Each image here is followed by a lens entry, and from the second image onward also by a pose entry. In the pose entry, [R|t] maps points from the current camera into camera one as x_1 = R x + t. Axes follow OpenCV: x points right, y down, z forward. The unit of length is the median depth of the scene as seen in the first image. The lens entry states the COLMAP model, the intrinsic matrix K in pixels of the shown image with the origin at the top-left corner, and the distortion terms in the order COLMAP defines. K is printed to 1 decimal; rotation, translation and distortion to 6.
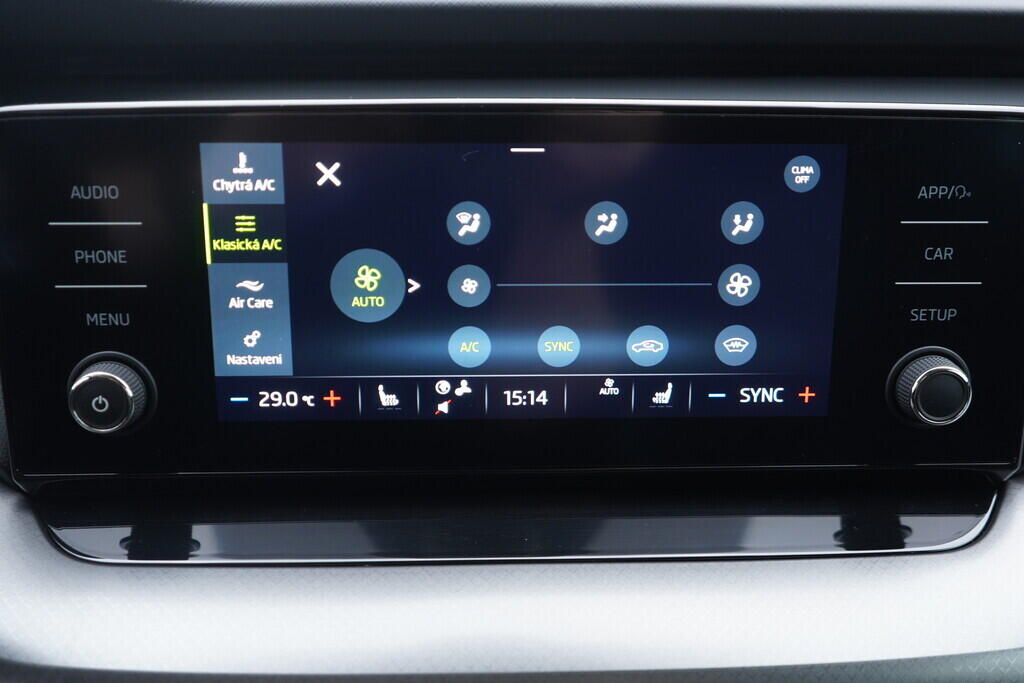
lens RADIAL K [[1051.9, 0, 512.0], [0, 1051.9, 341.5], [0, 0, 1]] dist [0.007055, -0.009818]
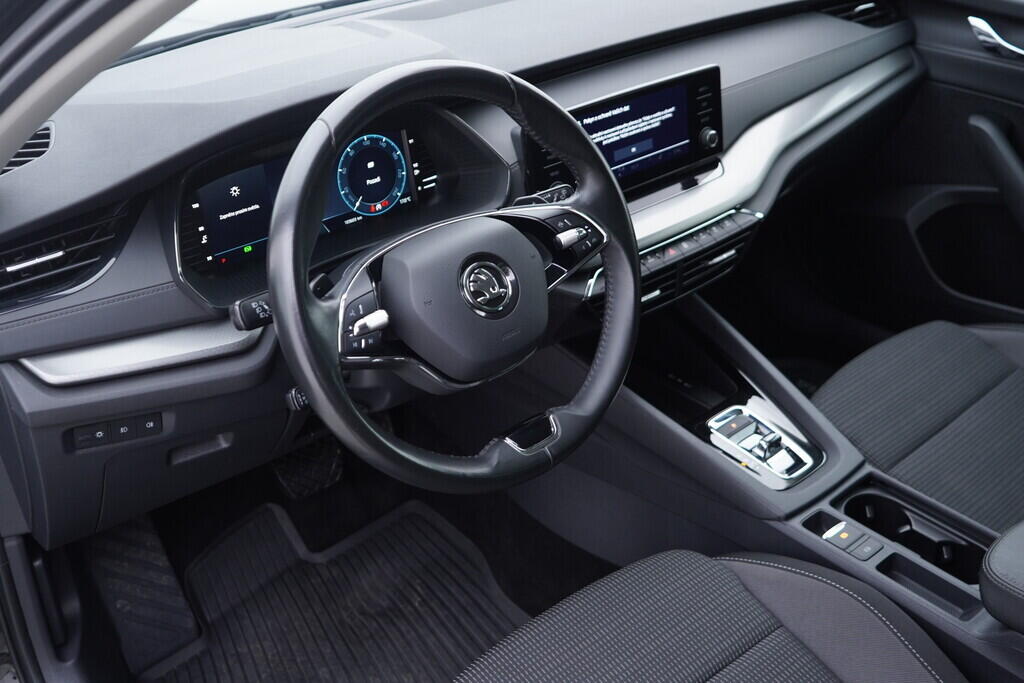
lens RADIAL K [[1062.7, 0, 512.0], [0, 1062.7, 341.5], [0, 0, 1]] dist [0.010325, -0.013140]
pose [[0.773123, -0.342261, 0.533984, -2.594456], [0.259178, 0.938886, 0.226538, -0.337089], [-0.578885, -0.036745, 0.814581, -1.881274]]
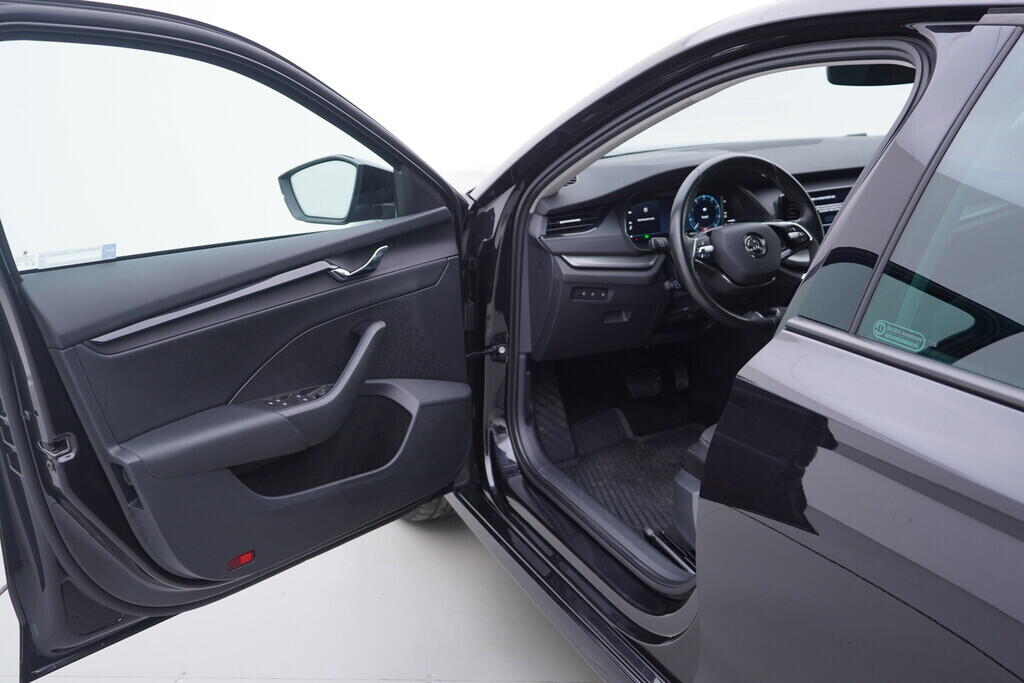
lens RADIAL K [[1074.4, 0, 512.0], [0, 1074.4, 341.5], [0, 0, 1]] dist [0.006770, 0.002263]
pose [[0.914179, -0.145648, 0.378237, -5.134050], [0.159355, 0.987209, -0.005009, 0.533066], [-0.372669, 0.064853, 0.925695, -5.192174]]
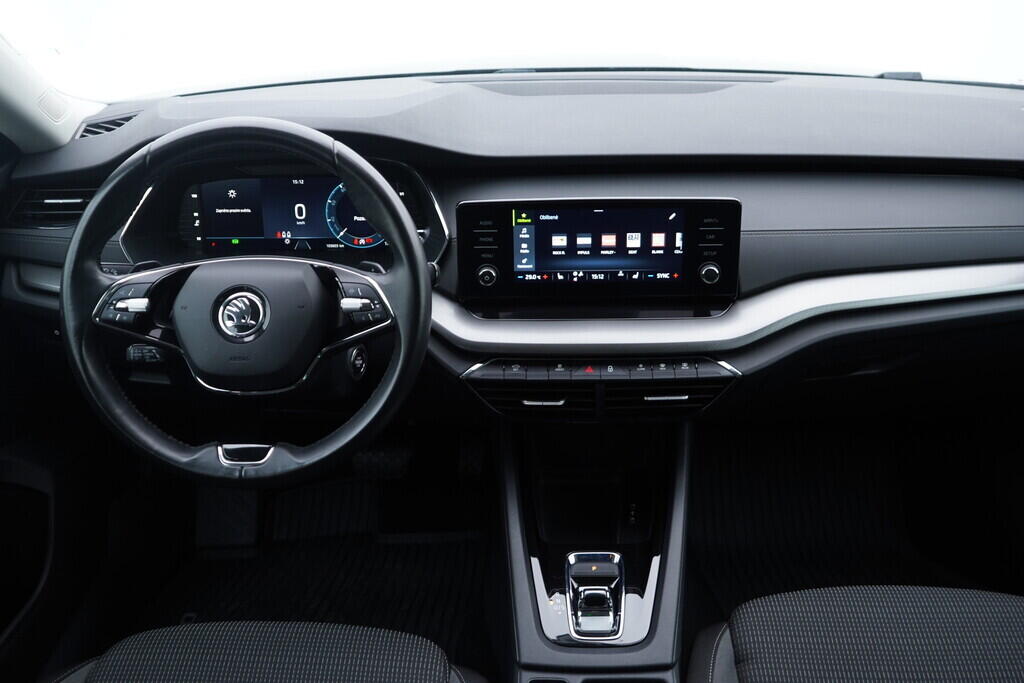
lens RADIAL K [[1074.4, 0, 512.0], [0, 1074.4, 341.5], [0, 0, 1]] dist [0.006770, 0.002263]
pose [[0.998042, 0.001808, -0.062514, -0.051675], [0.004510, 0.994899, 0.100773, -0.100695], [0.062377, -0.100857, 0.992944, -2.781472]]
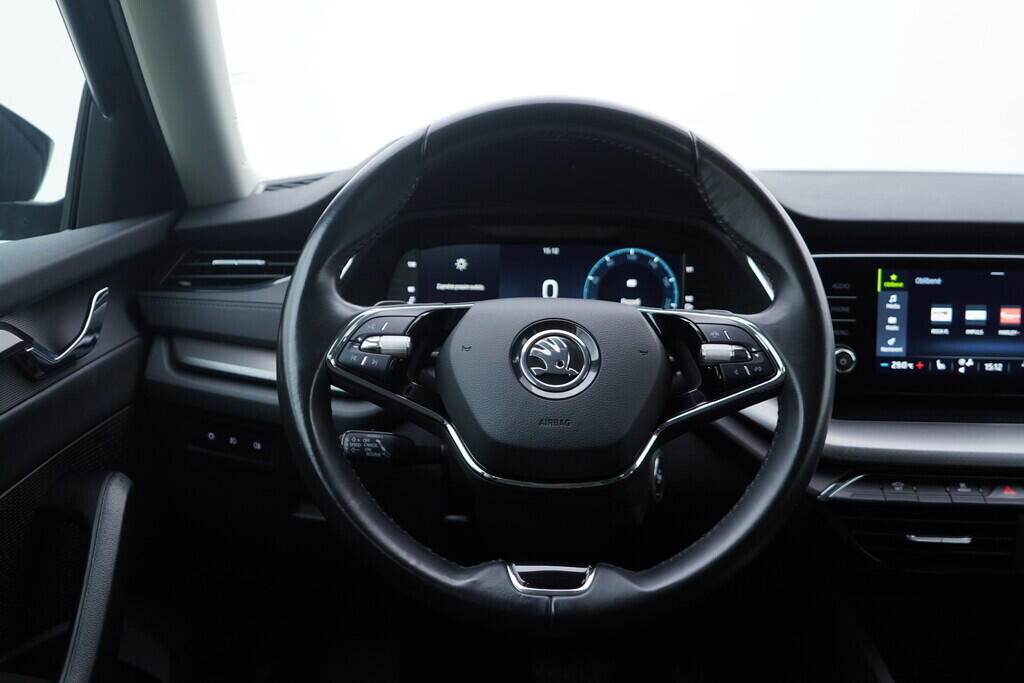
lens RADIAL K [[1056.2, 0, 512.0], [0, 1056.2, 341.5], [0, 0, 1]] dist [-0.000025, 0.017228]
pose [[0.998617, 0.017836, -0.049453, -1.066851], [-0.026134, 0.984644, -0.172605, 0.481959], [0.045615, 0.173658, 0.983749, -1.673210]]
